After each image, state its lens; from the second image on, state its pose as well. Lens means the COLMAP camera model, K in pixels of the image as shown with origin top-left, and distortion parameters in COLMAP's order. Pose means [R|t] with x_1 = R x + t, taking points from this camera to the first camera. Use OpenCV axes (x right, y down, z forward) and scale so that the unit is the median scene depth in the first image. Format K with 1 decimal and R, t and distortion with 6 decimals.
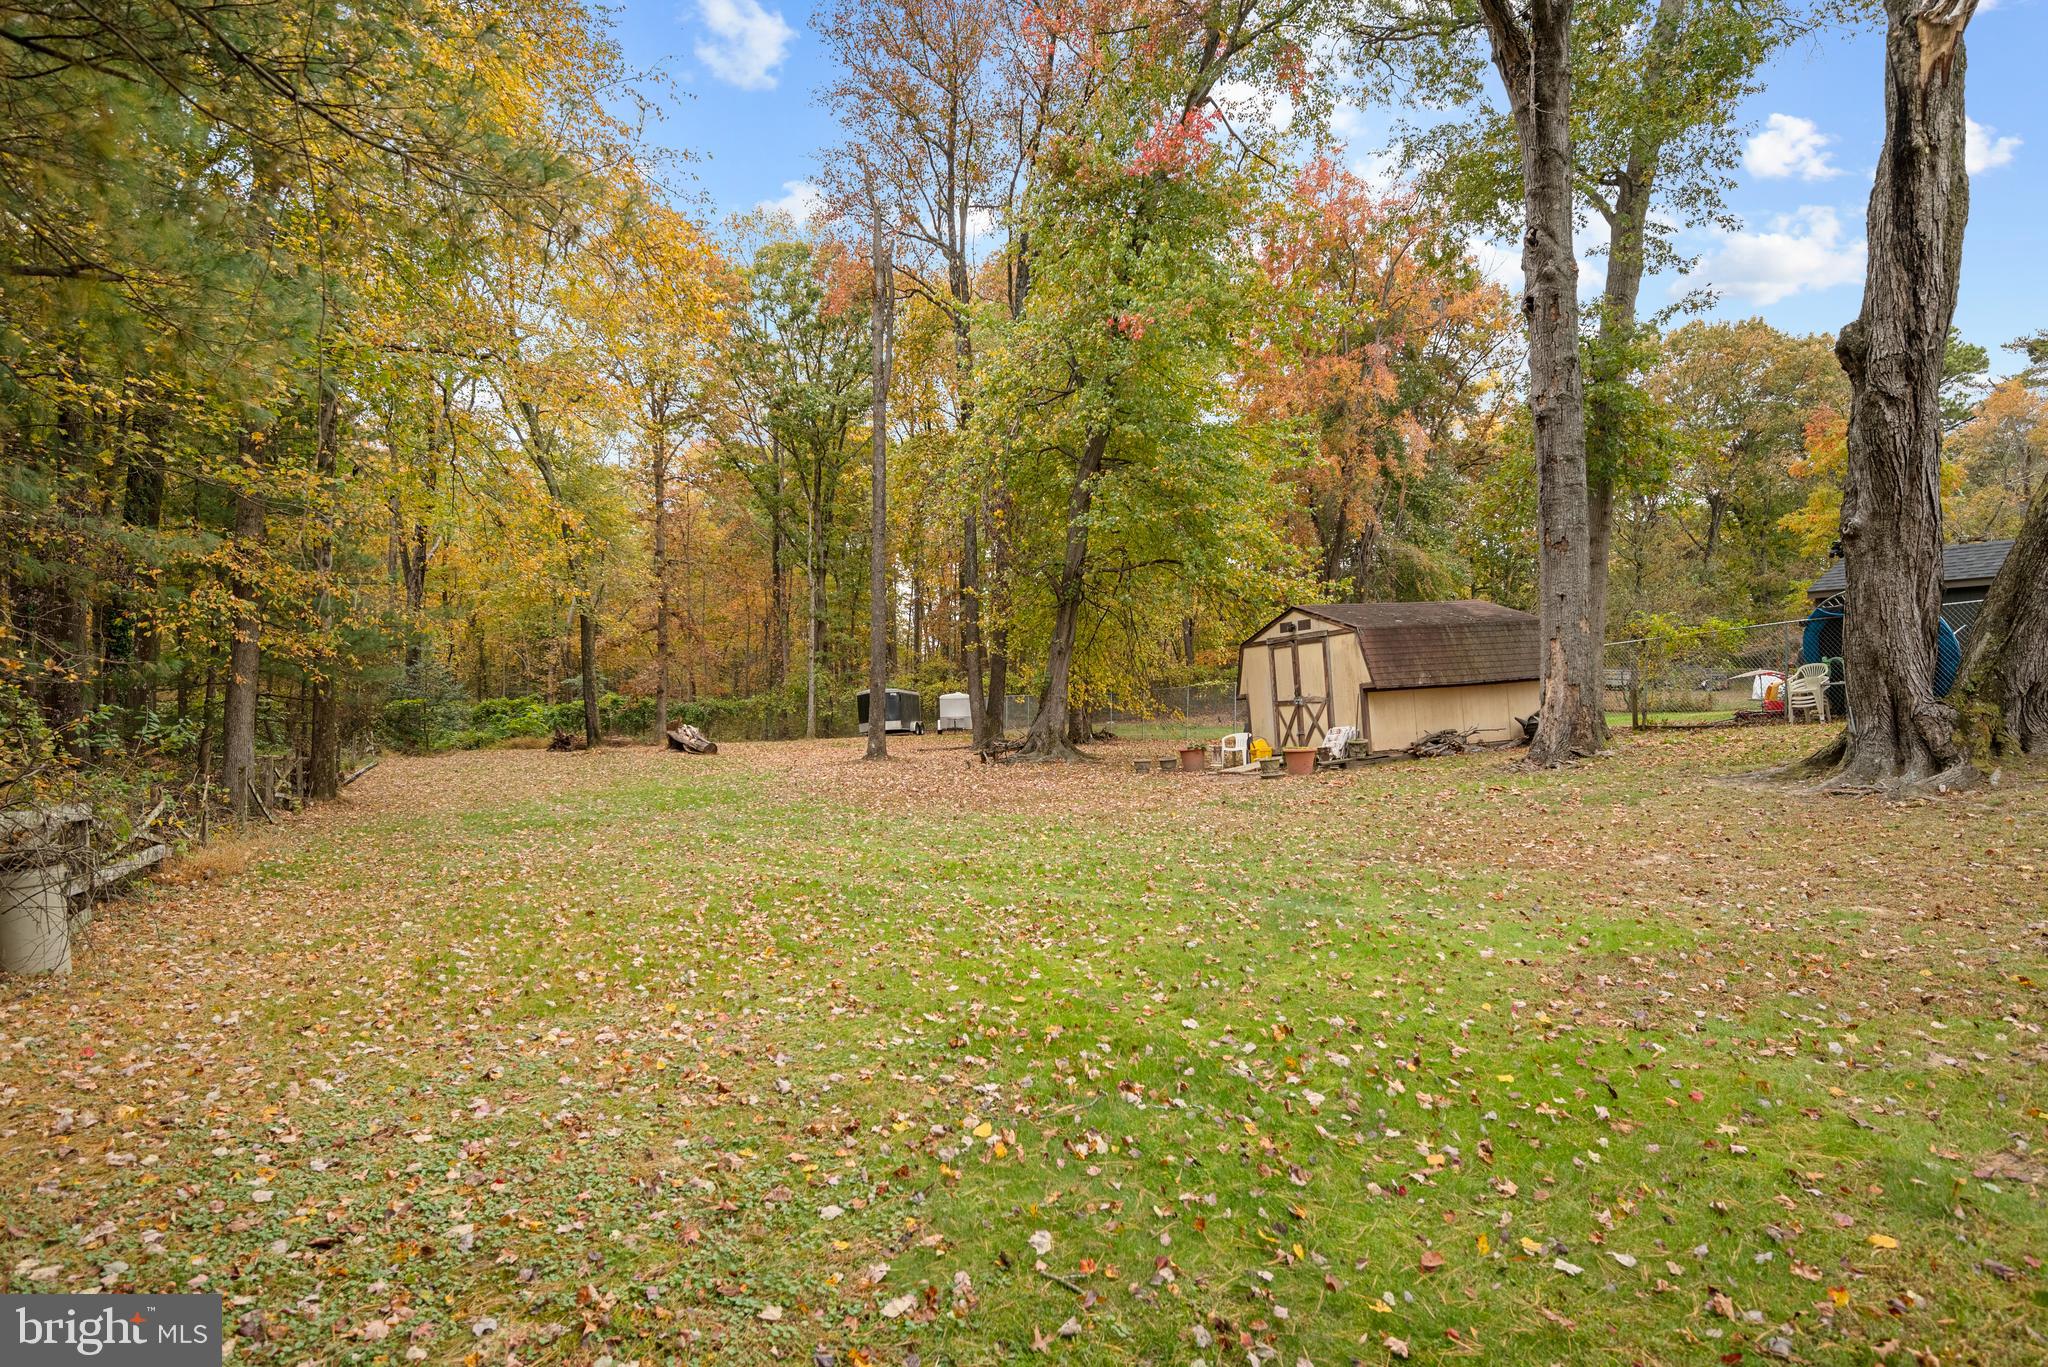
lens RADIAL K [[1280.0, 0, 1024.0], [0, 1280.0, 683.5], [0, 0, 1]] dist [-0.001048, -0.001150]
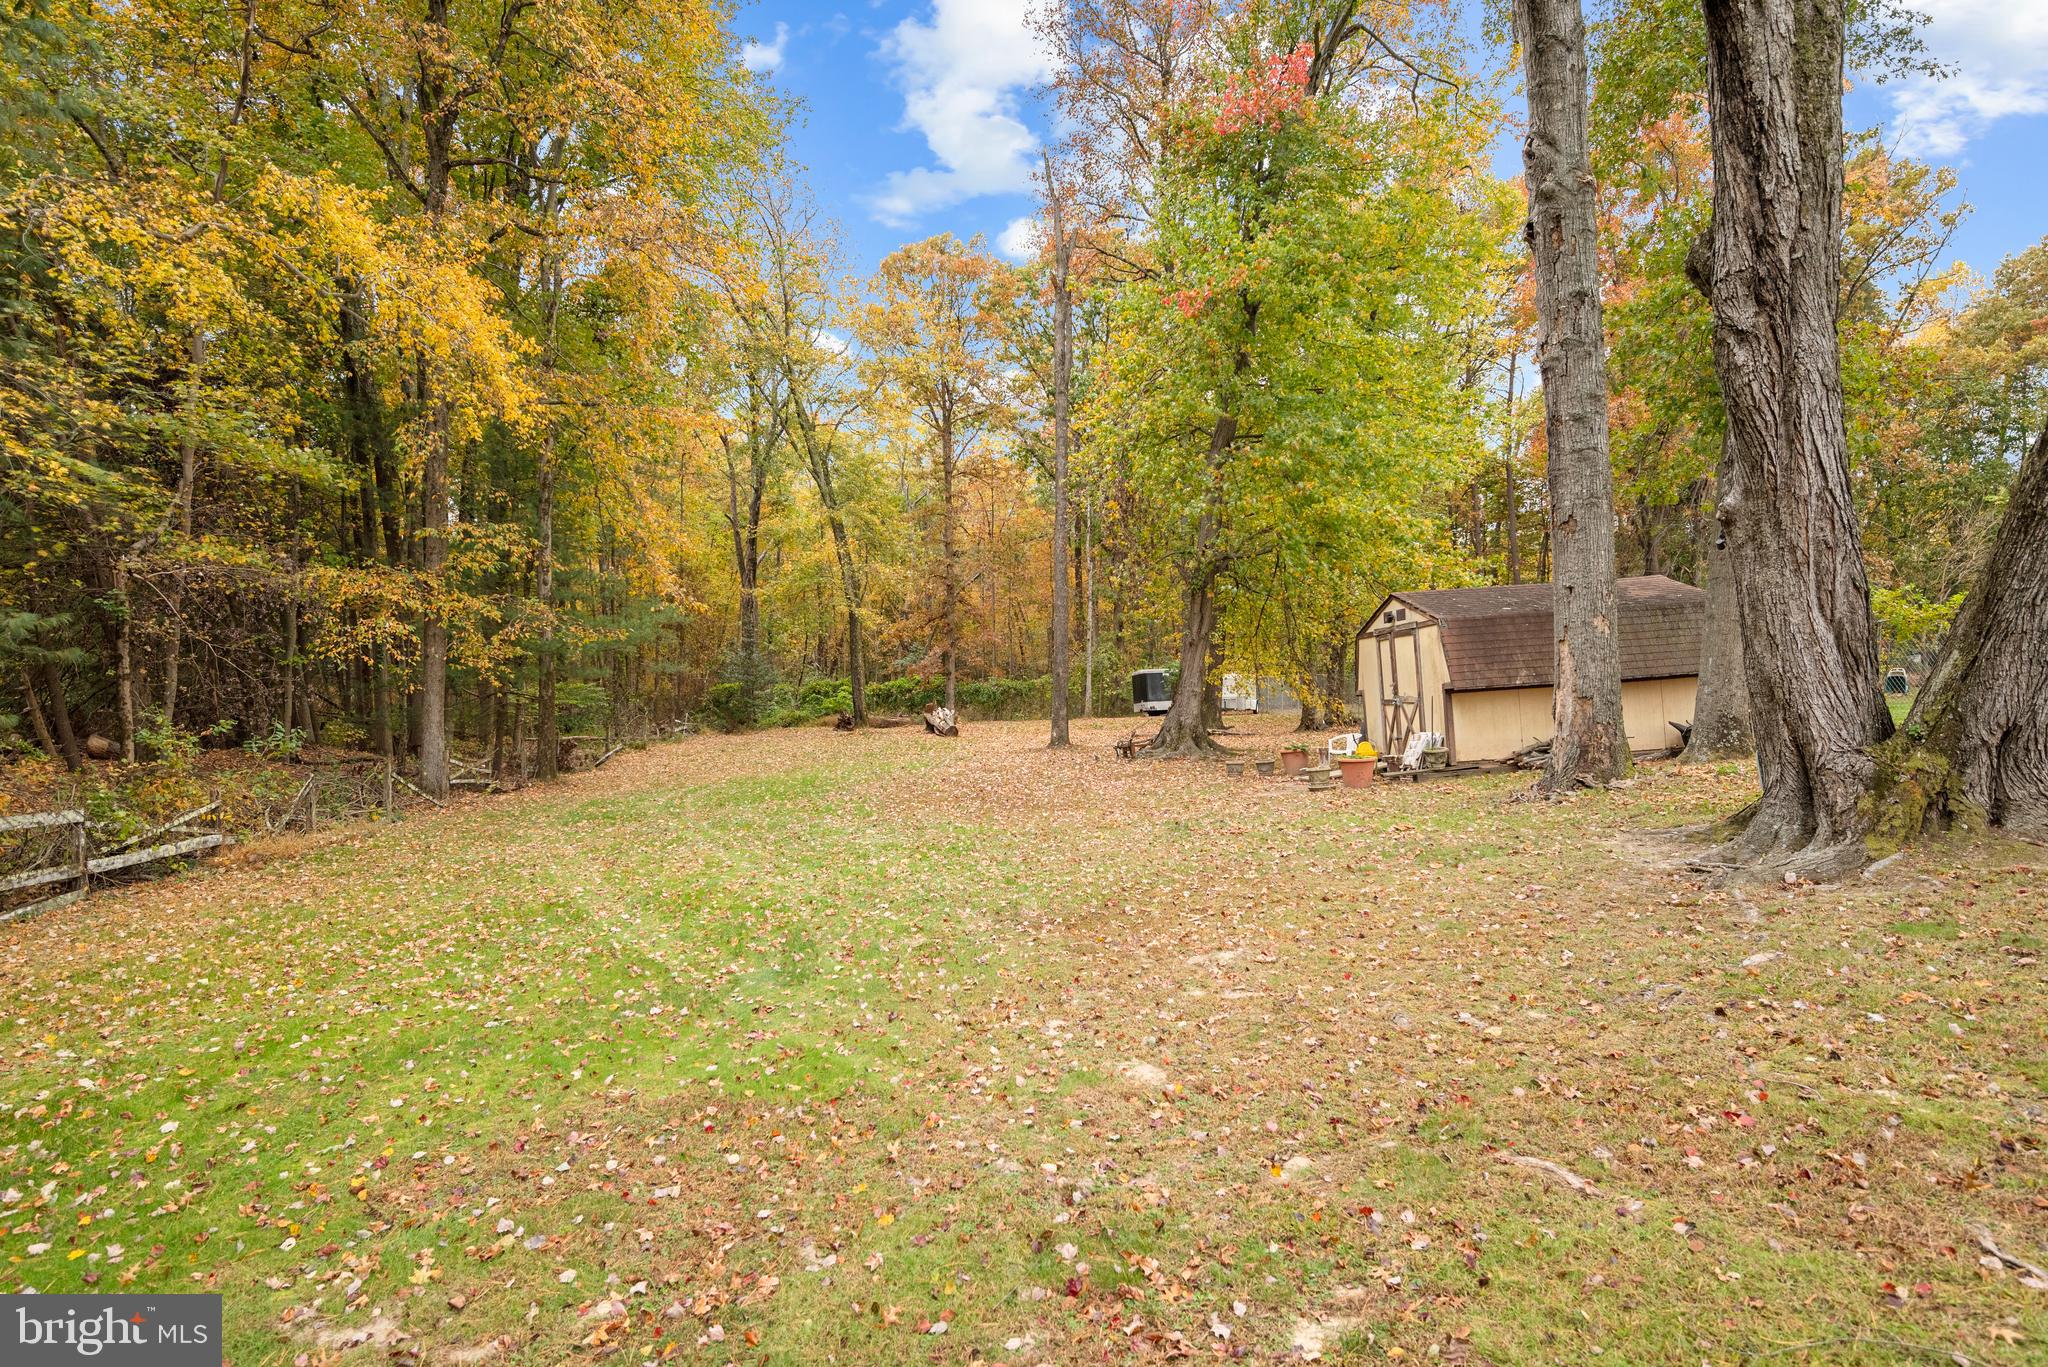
lens RADIAL K [[1247.2, 0, 1023.3], [0, 1247.2, 673.1], [0, 0, 1]] dist [-0.002444, -0.001140]
pose [[0.919963, -0.005158, -0.391972, 0.410811], [0.015138, 0.999635, 0.022375, -0.037296], [0.391713, -0.026518, 0.919705, 0.134065]]
